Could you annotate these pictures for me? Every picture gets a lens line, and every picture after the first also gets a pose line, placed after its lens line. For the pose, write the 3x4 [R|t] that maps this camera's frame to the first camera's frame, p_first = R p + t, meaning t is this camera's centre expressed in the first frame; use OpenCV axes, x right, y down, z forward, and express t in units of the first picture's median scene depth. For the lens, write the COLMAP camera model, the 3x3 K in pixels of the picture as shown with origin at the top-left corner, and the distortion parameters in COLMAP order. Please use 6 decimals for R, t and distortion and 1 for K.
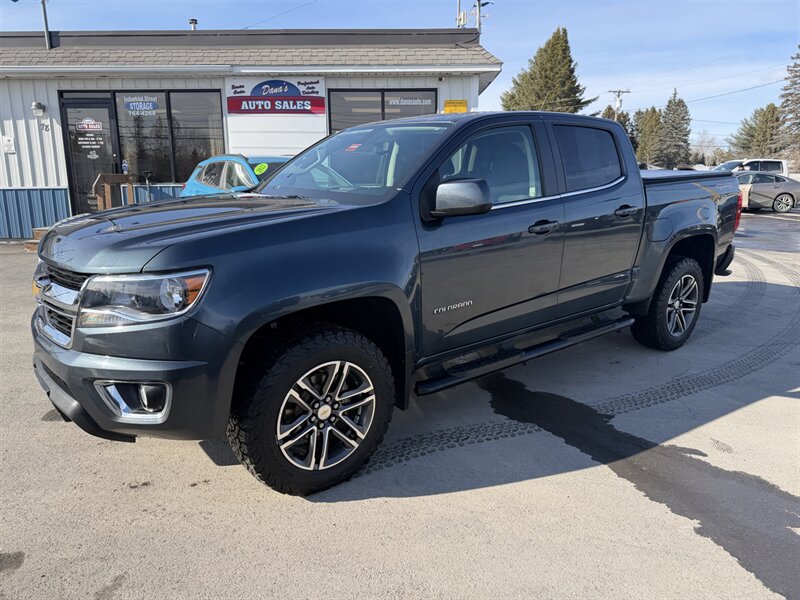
lens RADIAL K [[561.4, 0, 403.8], [0, 561.4, 294.3], [0, 0, 1]] dist [0.024289, -0.028410]
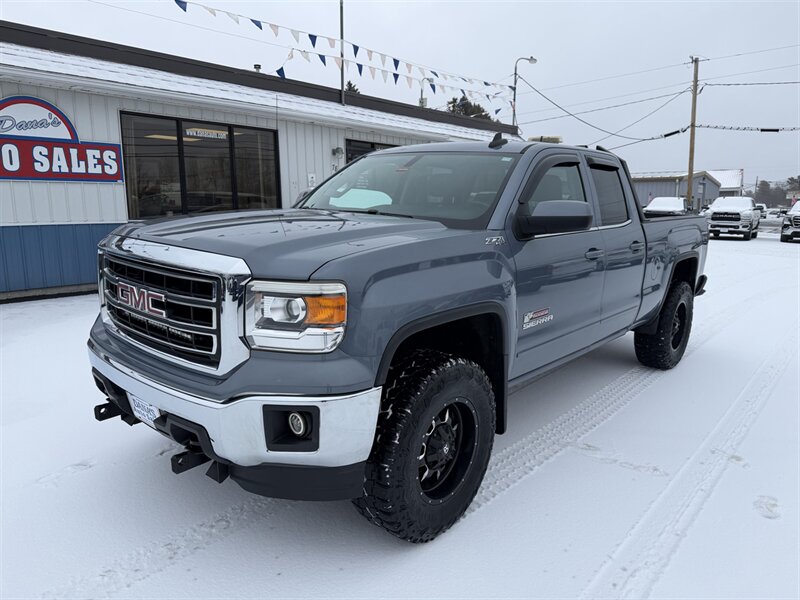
lens RADIAL K [[561.4, 0, 402.6], [0, 561.4, 295.9], [0, 0, 1]] dist [0.024289, -0.028410]
pose [[0.653431, -0.115485, 0.748125, -1.486985], [0.137521, 0.989959, 0.032702, -0.045474], [-0.744389, 0.081515, 0.662752, 0.125326]]
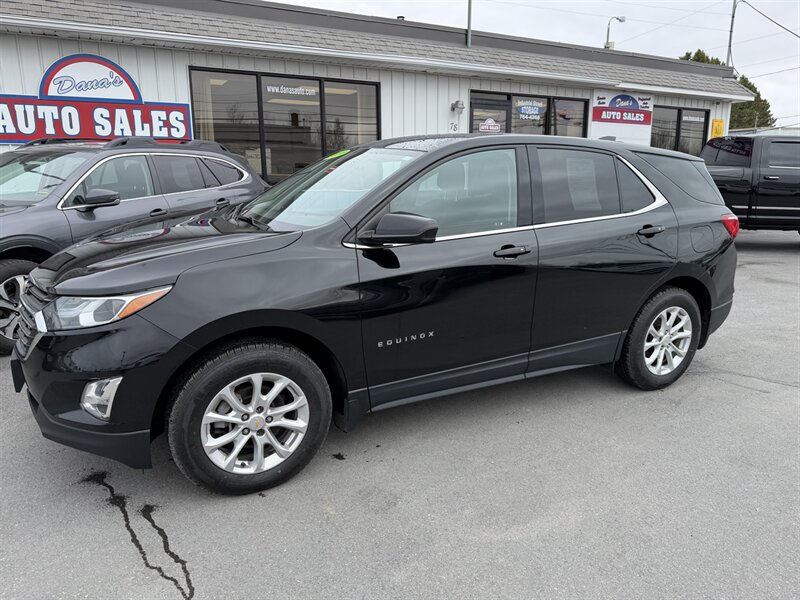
lens RADIAL K [[561.4, 0, 398.8], [0, 561.4, 297.6], [0, 0, 1]] dist [0.024289, -0.028410]
pose [[0.882620, -0.094135, 0.460564, -1.221539], [0.085615, 0.995549, 0.039410, -0.044979], [-0.462224, 0.004647, 0.886751, 0.173979]]
